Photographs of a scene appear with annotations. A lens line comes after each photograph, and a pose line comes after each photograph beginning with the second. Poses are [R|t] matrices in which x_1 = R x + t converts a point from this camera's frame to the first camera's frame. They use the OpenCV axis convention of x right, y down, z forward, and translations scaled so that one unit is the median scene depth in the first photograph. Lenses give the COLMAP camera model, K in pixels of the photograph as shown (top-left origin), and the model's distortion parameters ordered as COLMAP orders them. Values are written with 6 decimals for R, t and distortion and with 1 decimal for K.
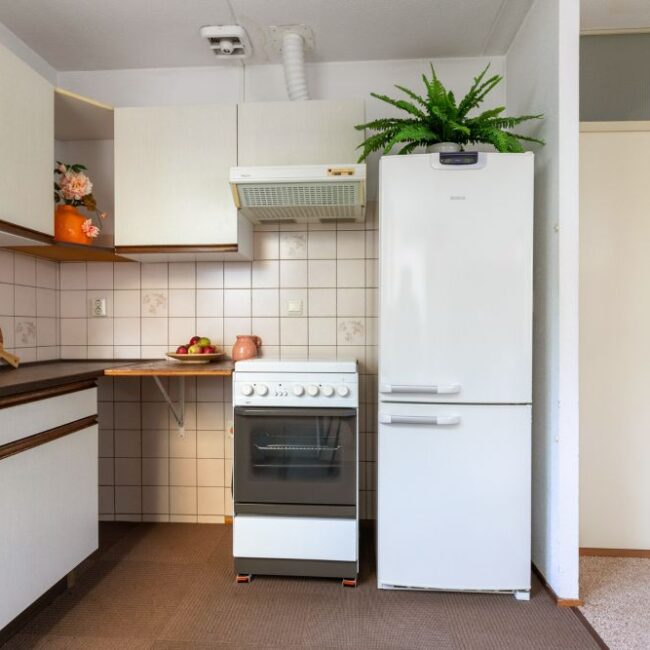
lens RADIAL K [[452.2, 0, 325.7], [0, 452.2, 325.8], [0, 0, 1]] dist [0.021174, -0.005051]
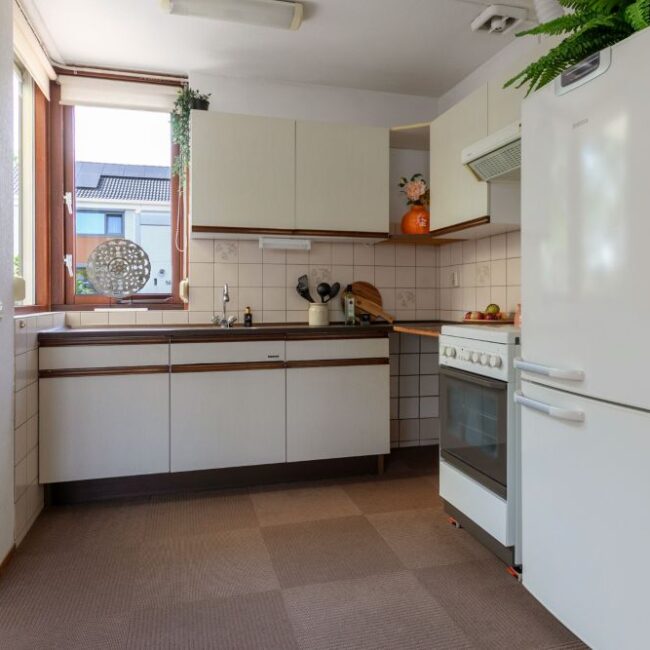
lens RADIAL K [[503.9, 0, 307.7], [0, 503.9, 295.0], [0, 0, 1]] dist [0.041727, -0.017937]
pose [[0.299714, -0.003452, -0.954023, 0.821678], [0.003733, 0.999990, -0.002445, 0.004015], [0.954022, -0.002828, 0.299724, 0.263350]]
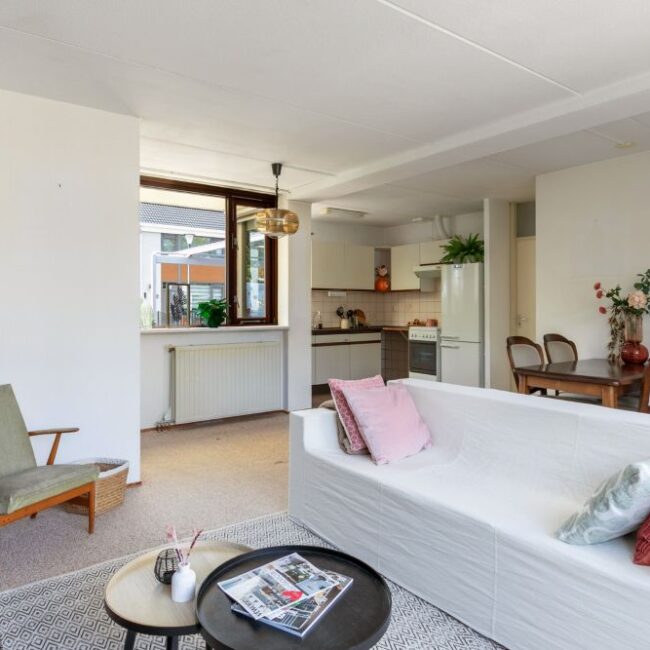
lens RADIAL K [[503.9, 0, 339.8], [0, 503.9, 303.5], [0, 0, 1]] dist [0.041727, -0.017937]
pose [[0.664485, -0.006056, -0.747277, 2.056195], [0.001265, 0.999975, -0.006979, -0.061781], [0.747300, 0.003692, 0.664476, -1.722014]]
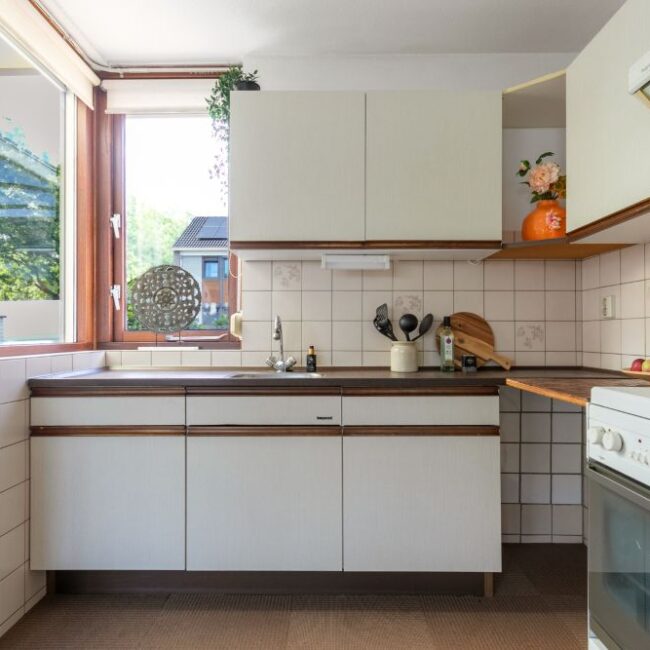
lens RADIAL K [[452.2, 0, 337.6], [0, 452.2, 328.8], [0, 0, 1]] dist [0.021174, -0.005051]
pose [[0.075264, -0.008238, -0.997130, 0.354475], [0.004721, 0.999958, -0.007905, 0.003557], [0.997152, -0.004112, 0.075299, 0.543457]]
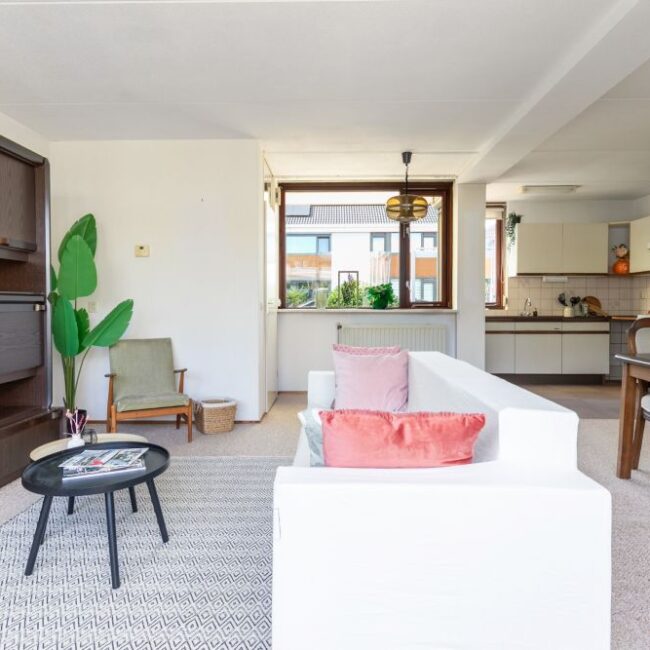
lens RADIAL K [[503.9, 0, 355.3], [0, 503.9, 312.1], [0, 0, 1]] dist [0.041727, -0.017937]
pose [[0.094719, 0.014325, -0.995401, 2.512203], [0.002096, 0.999891, 0.014589, 0.009988], [0.995502, -0.003469, 0.094678, -0.950946]]
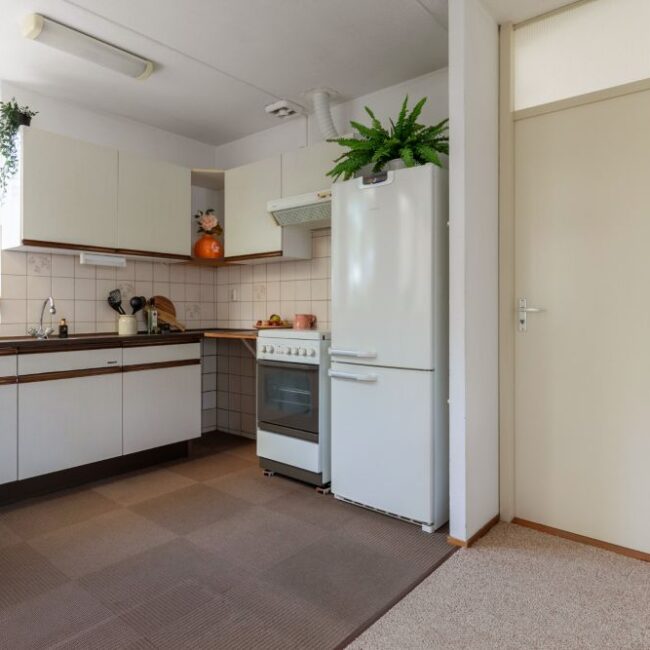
lens RADIAL K [[503.9, 0, 278.2], [0, 503.9, 305.3], [0, 0, 1]] dist [0.041727, -0.017937]
pose [[0.768692, -0.005178, -0.639598, 0.856236], [0.002196, 0.999983, -0.005456, 0.003367], [0.639616, 0.002789, 0.768690, -0.255445]]
